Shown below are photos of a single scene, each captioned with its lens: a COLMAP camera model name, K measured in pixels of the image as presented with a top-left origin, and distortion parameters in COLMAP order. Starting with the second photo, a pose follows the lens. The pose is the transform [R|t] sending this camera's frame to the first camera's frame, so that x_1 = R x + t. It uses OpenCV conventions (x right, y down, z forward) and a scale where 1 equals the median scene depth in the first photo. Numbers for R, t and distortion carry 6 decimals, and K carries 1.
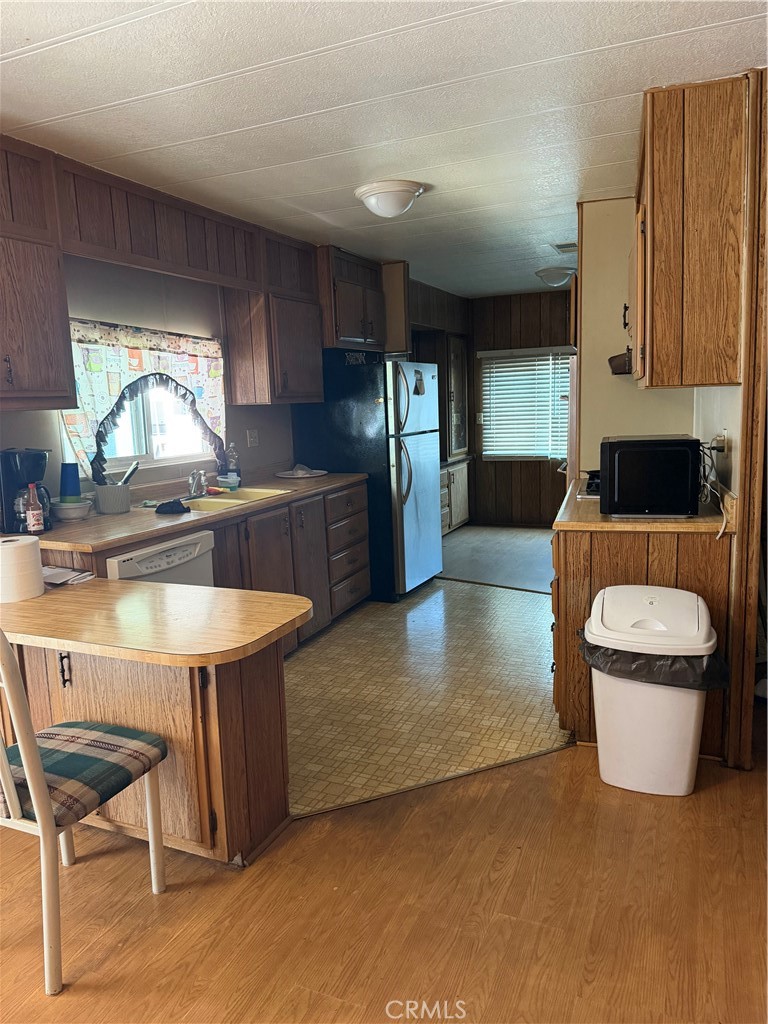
lens RADIAL K [[720.0, 0, 385.0], [0, 720.0, 503.3], [0, 0, 1]] dist [0.076370, -0.089738]
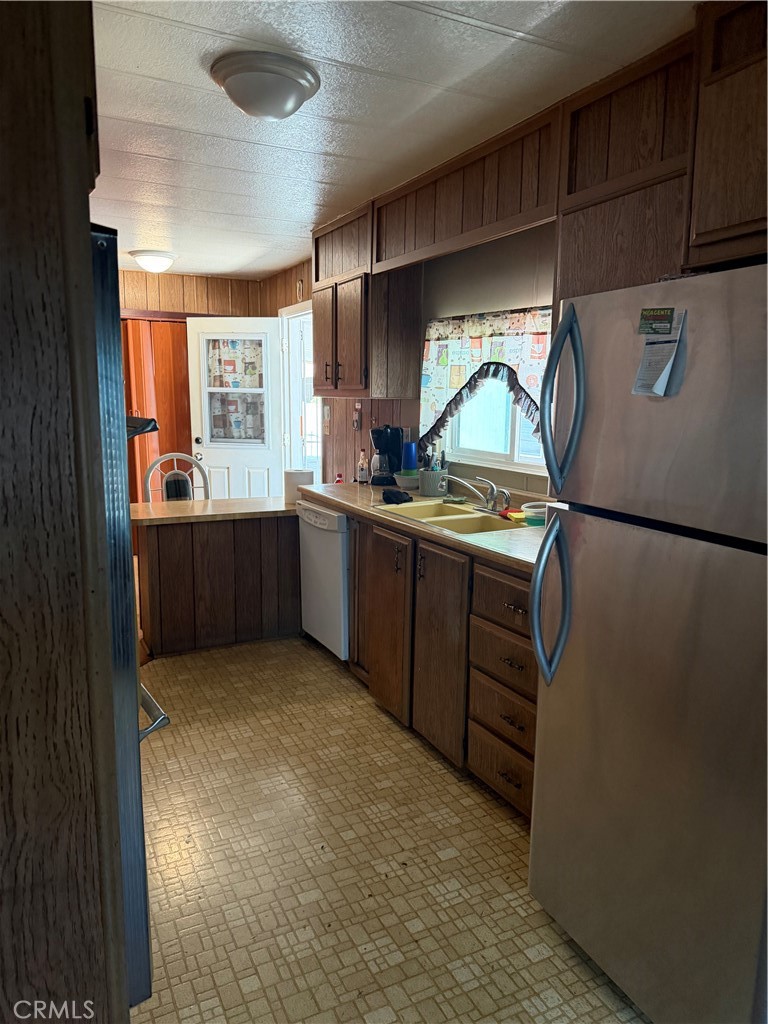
lens RADIAL K [[710.4, 0, 384.0], [0, 710.4, 512.0], [0, 0, 1]] dist [0.193189, -0.421048]
pose [[-0.631831, 0.155294, -0.759390, 0.516651], [-0.098477, 0.955701, 0.277375, -0.265401], [0.768825, 0.250037, -0.588549, 1.648893]]
